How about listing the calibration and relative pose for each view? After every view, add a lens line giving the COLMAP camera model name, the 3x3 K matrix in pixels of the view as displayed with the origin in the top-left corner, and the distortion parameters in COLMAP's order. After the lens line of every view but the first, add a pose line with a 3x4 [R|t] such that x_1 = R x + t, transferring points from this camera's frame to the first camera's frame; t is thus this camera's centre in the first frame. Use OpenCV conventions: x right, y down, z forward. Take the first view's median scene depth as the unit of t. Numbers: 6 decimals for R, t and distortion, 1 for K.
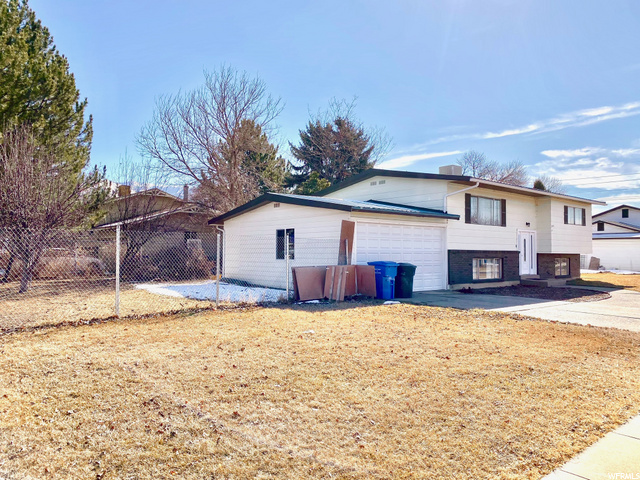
lens RADIAL K [[482.3, 0, 318.8], [0, 482.3, 238.9], [0, 0, 1]] dist [0.038401, -0.024311]
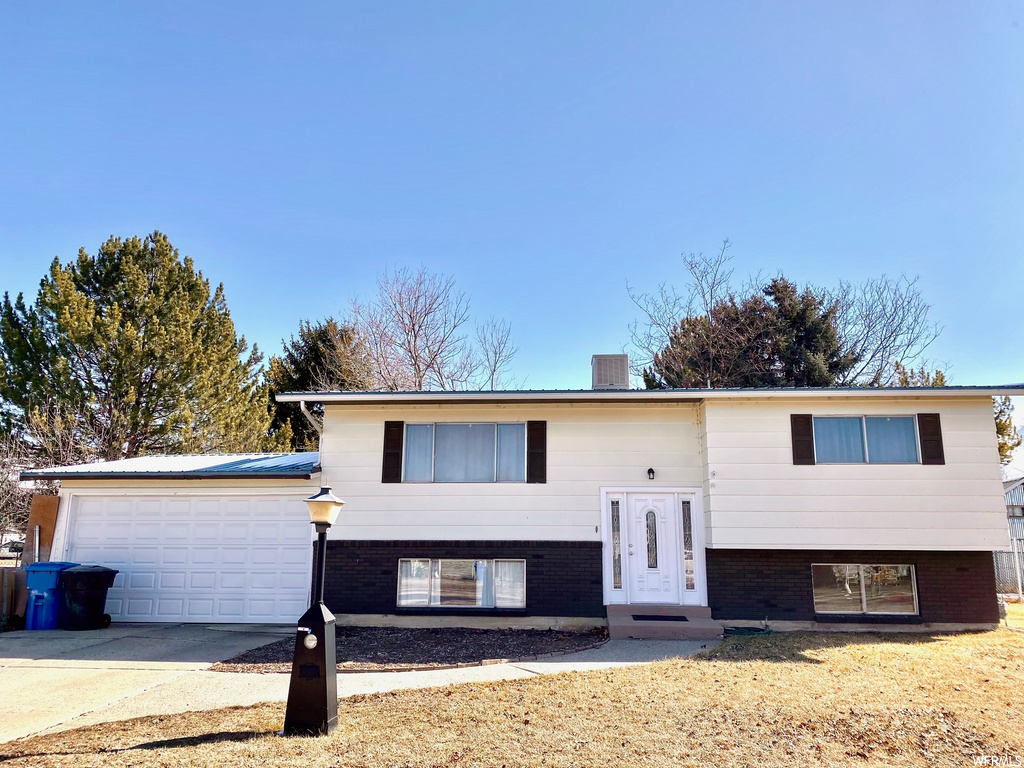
lens RADIAL K [[771.6, 0, 517.0], [0, 771.6, 383.0], [0, 0, 1]] dist [0.038401, -0.024311]
pose [[0.709631, -0.144922, -0.689508, 0.877990], [0.019462, 0.982276, -0.186426, 0.014757], [0.704305, 0.118874, 0.699874, 0.508170]]
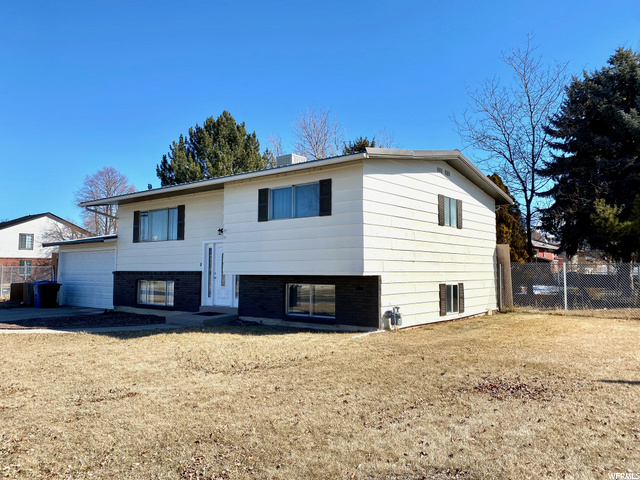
lens RADIAL K [[482.3, 0, 318.4], [0, 482.3, 240.2], [0, 0, 1]] dist [0.038401, -0.024311]
pose [[0.180134, -0.067624, -0.981315, 1.222300], [0.031237, 0.997524, -0.063007, 0.031602], [0.983146, -0.019304, 0.181800, 1.106527]]
